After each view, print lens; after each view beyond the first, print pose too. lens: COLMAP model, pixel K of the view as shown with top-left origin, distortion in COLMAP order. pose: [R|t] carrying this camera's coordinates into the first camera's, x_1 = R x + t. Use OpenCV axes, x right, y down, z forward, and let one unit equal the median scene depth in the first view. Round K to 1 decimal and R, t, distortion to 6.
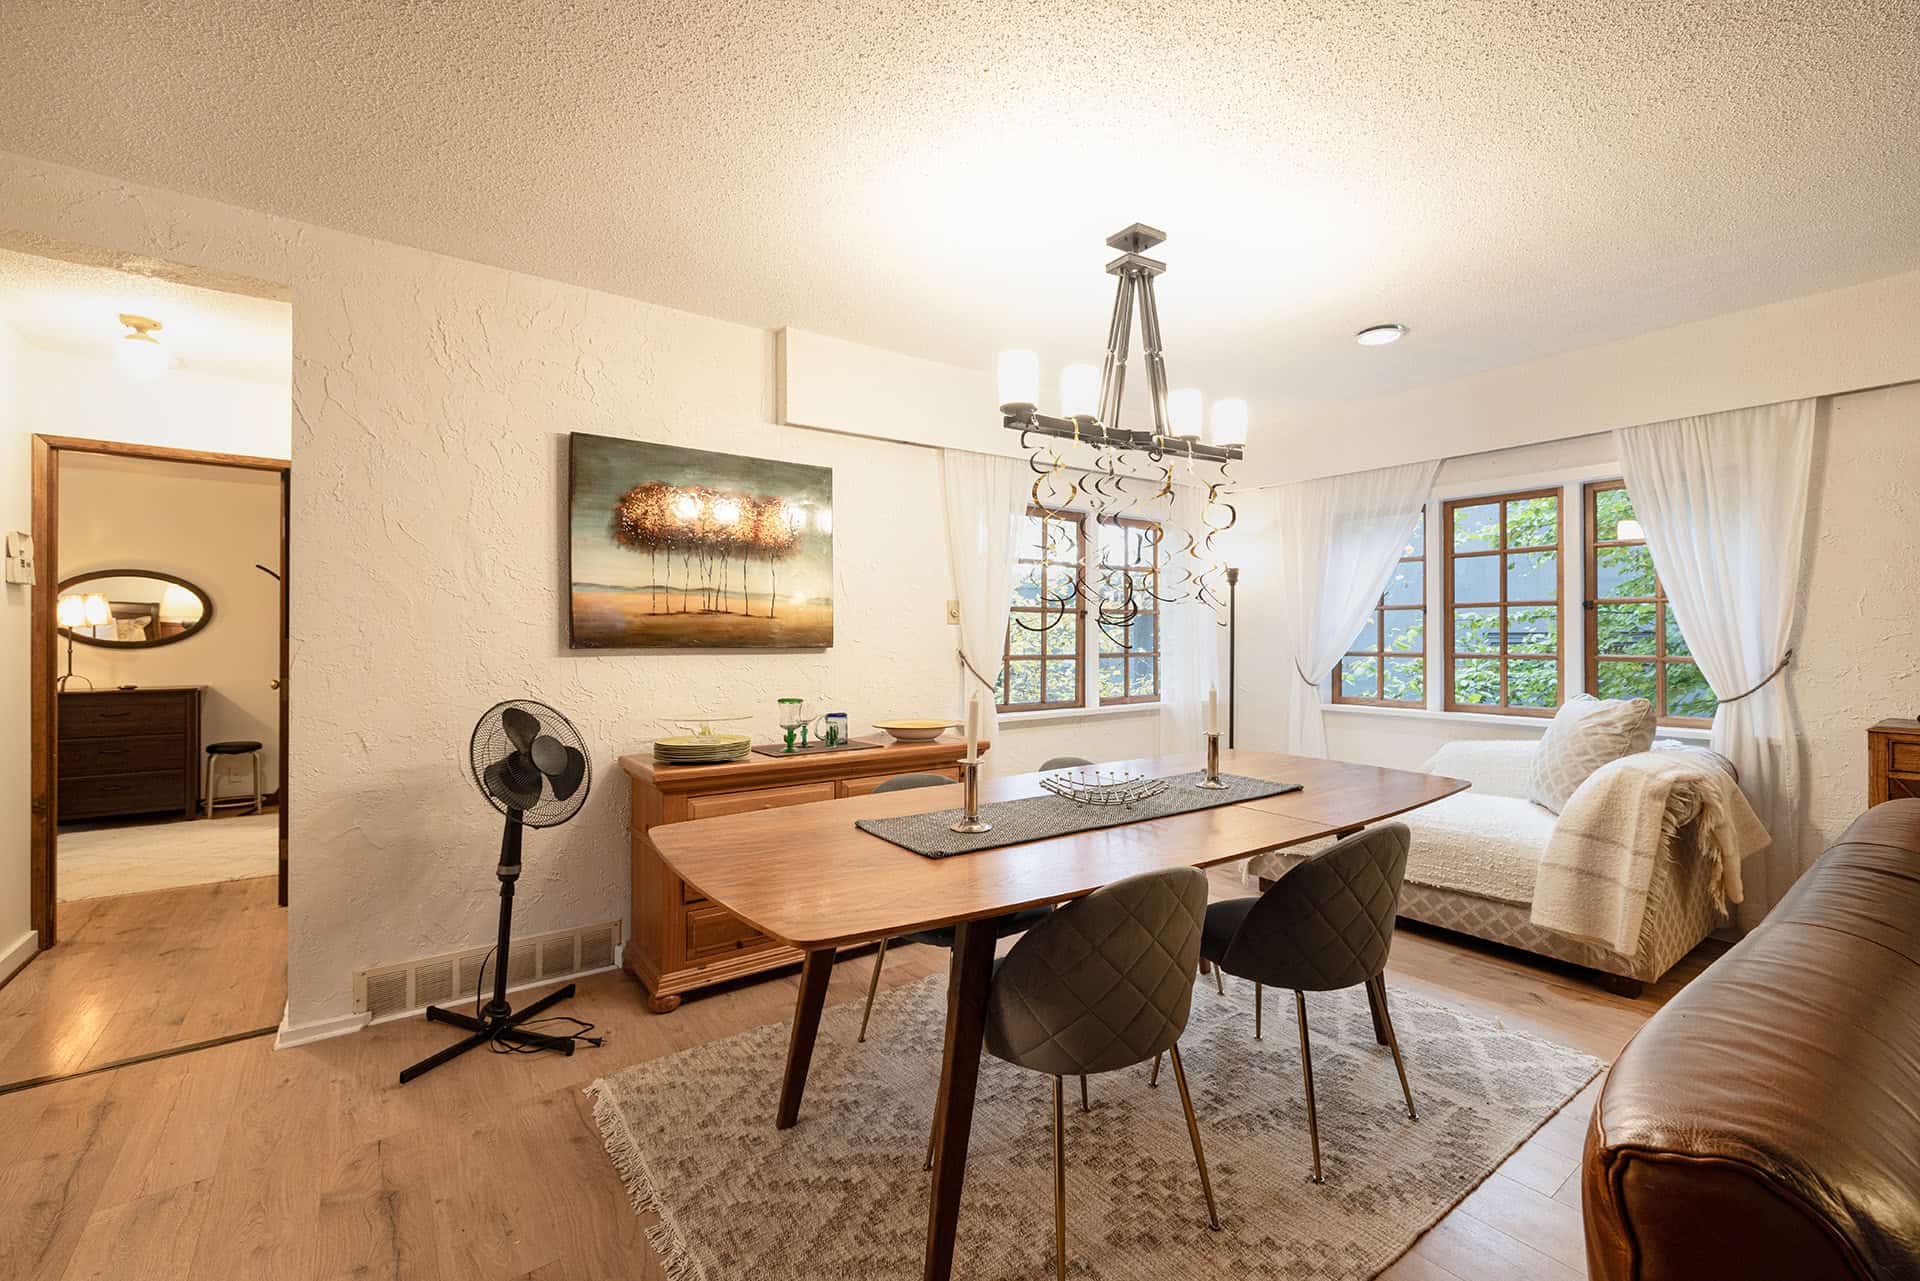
lens RADIAL K [[794.9, 0, 954.1], [0, 794.9, 634.9], [0, 0, 1]] dist [0.001028, -0.000050]
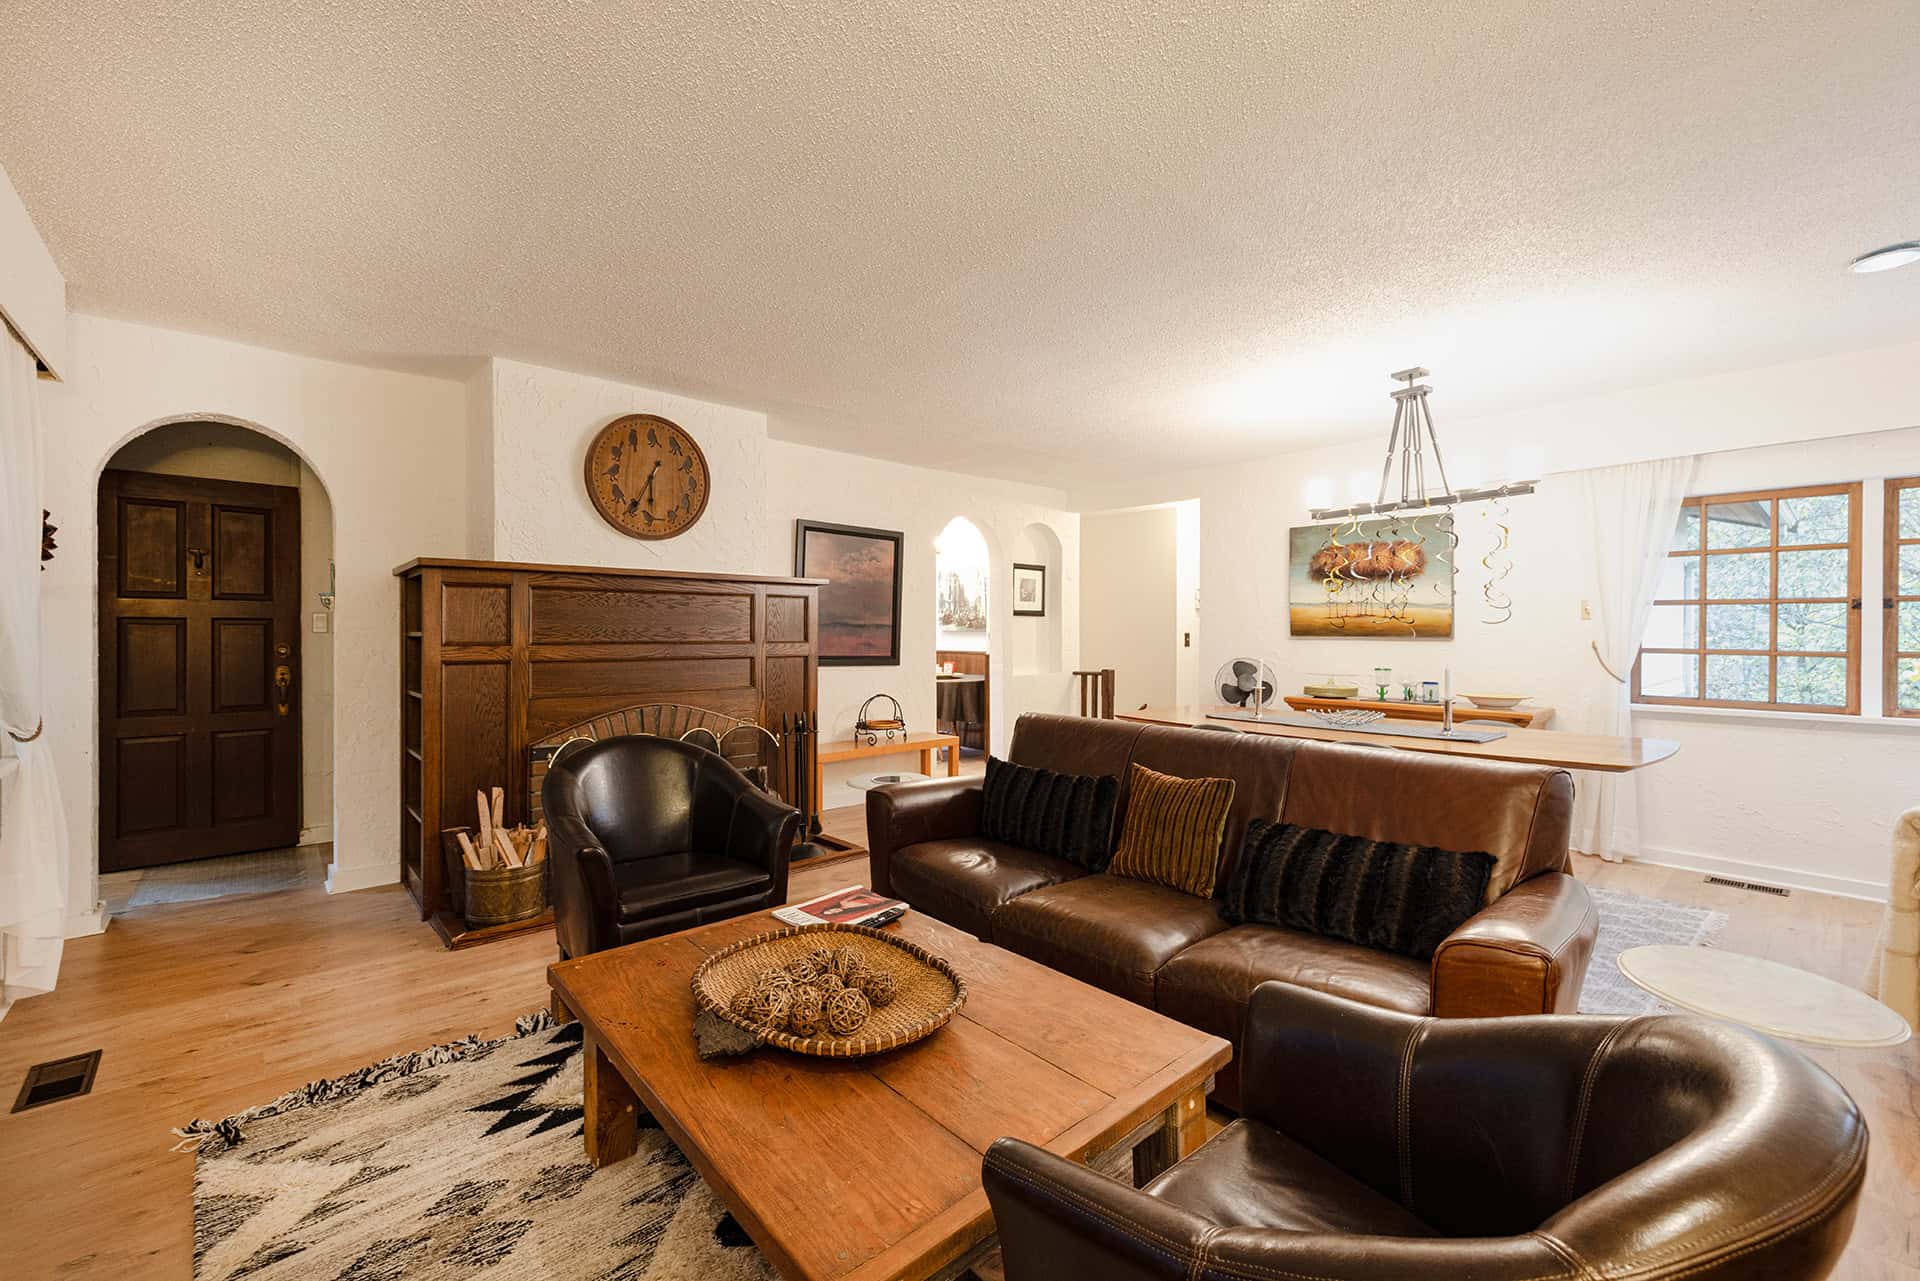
lens RADIAL K [[788.5, 0, 964.8], [0, 788.5, 626.8], [0, 0, 1]] dist [0.000687, -0.000136]
pose [[0.101083, -0.000381, -0.994878, 1.324026], [0.004323, 0.999991, 0.000056, -0.008737], [0.994869, -0.004307, 0.101083, -0.020242]]
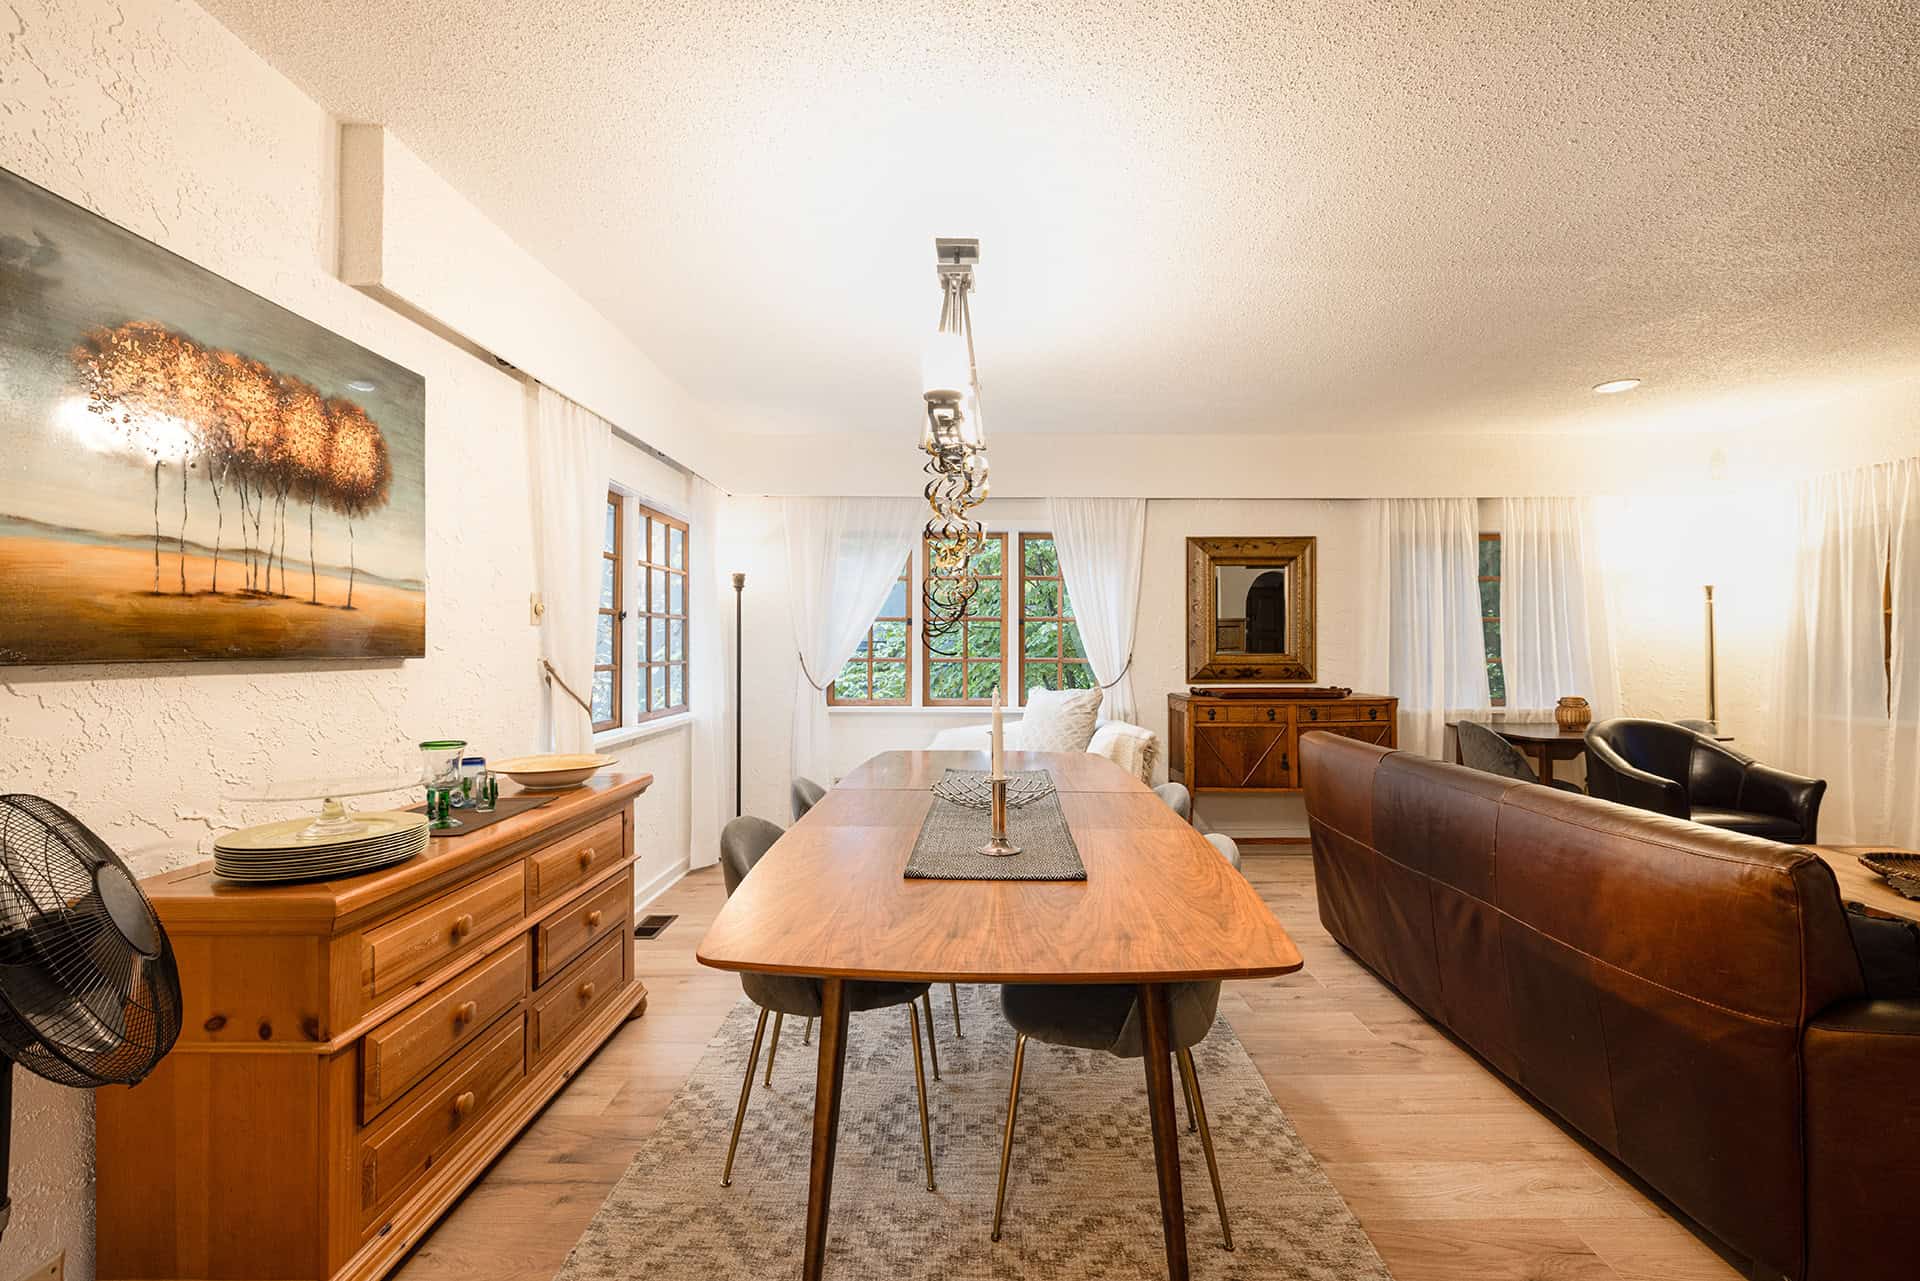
lens RADIAL K [[821.1, 0, 957.2], [0, 821.1, 648.2], [0, 0, 1]] dist [-0.000561, -0.000049]
pose [[0.593549, -0.000545, 0.804797, -0.483971], [-0.005545, 0.999973, 0.004766, 0.002263], [-0.804778, -0.007291, 0.593531, 0.297172]]
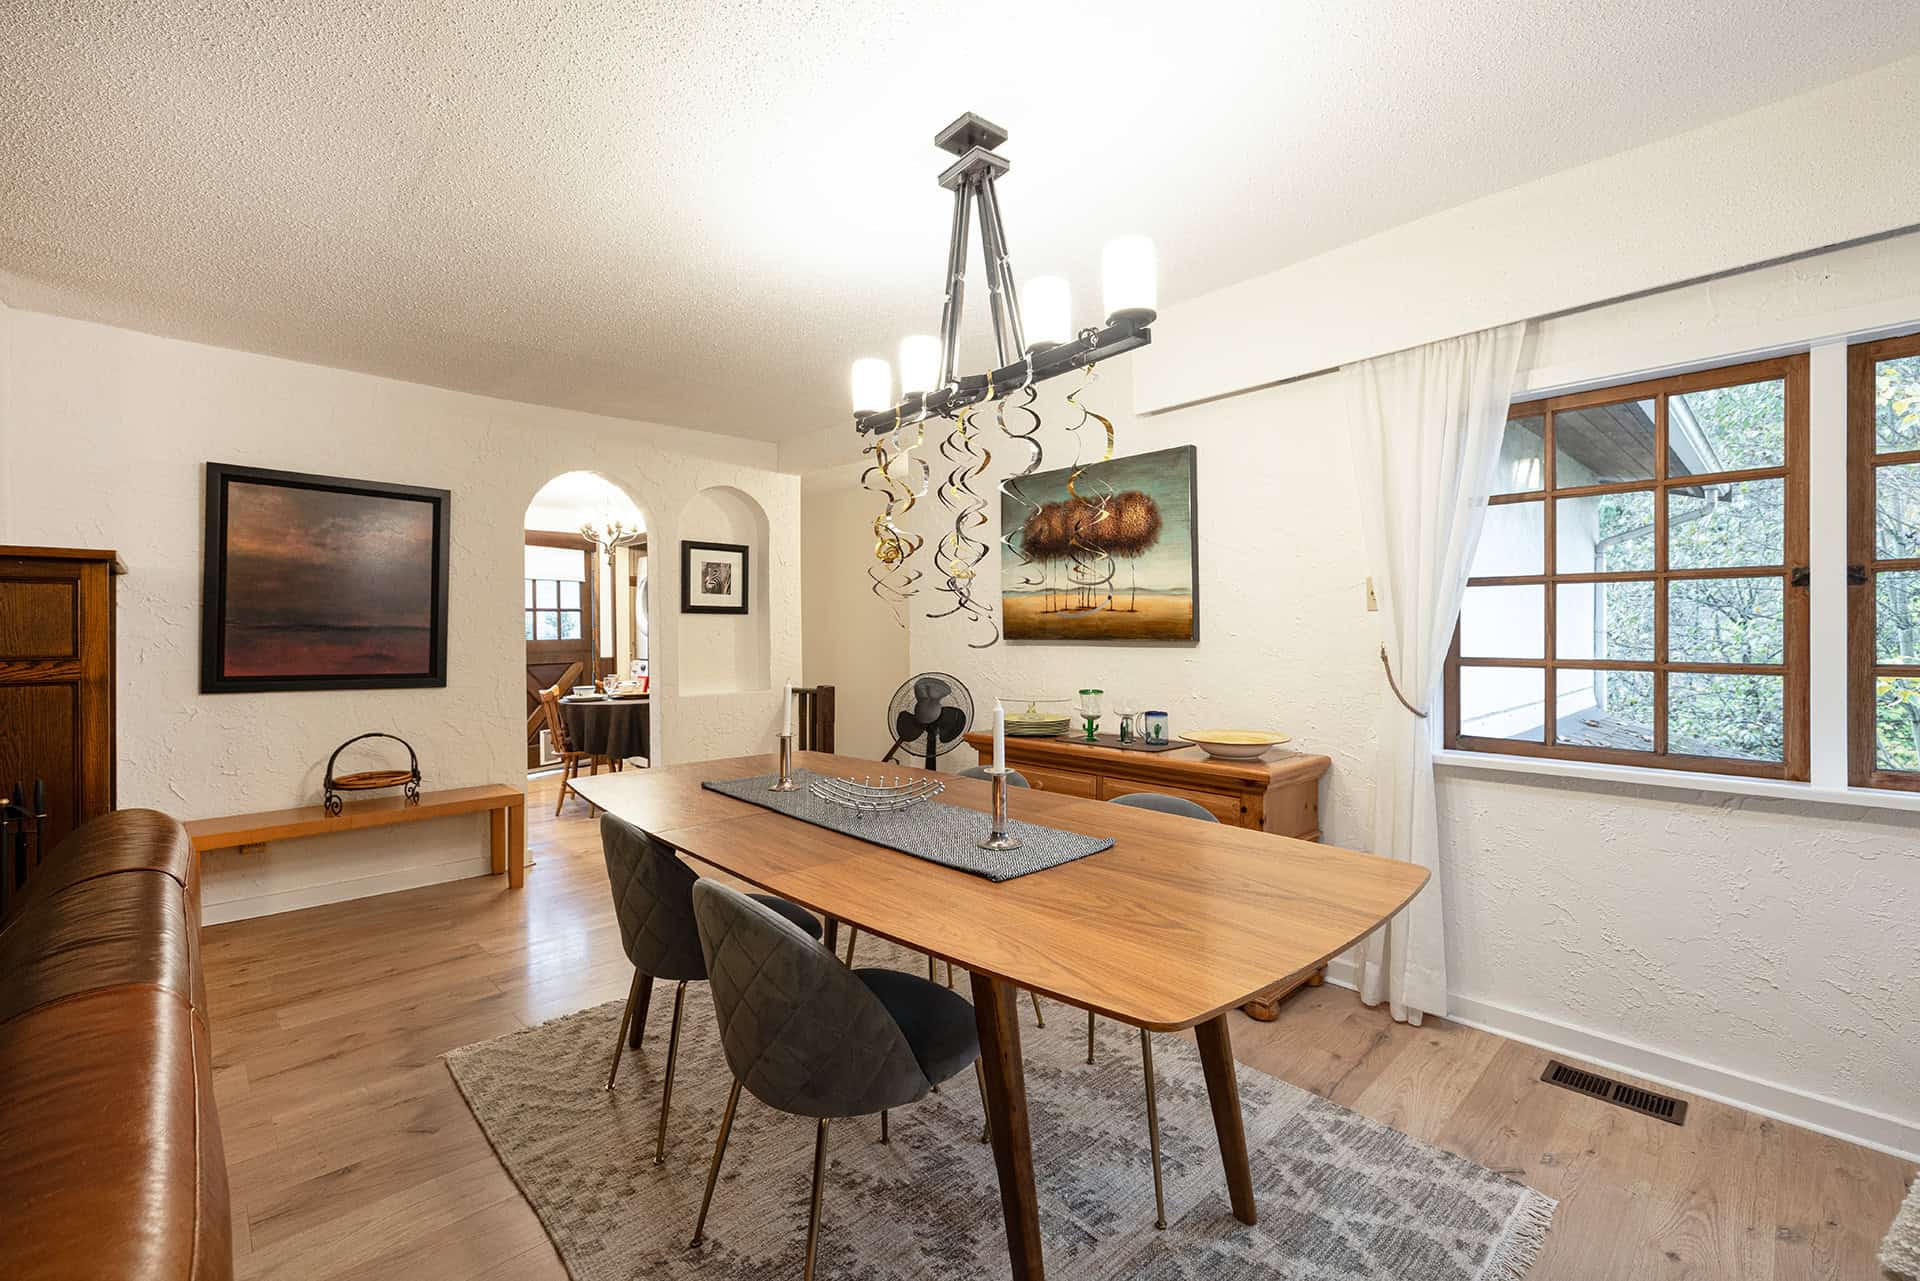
lens RADIAL K [[804.7, 0, 963.0], [0, 804.7, 627.2], [0, 0, 1]] dist [0.000166, -0.000060]
pose [[0.138146, -0.002365, -0.990409, 0.818552], [0.011638, 0.999932, -0.000764, -0.003418], [0.990344, -0.011420, 0.138164, 0.689335]]
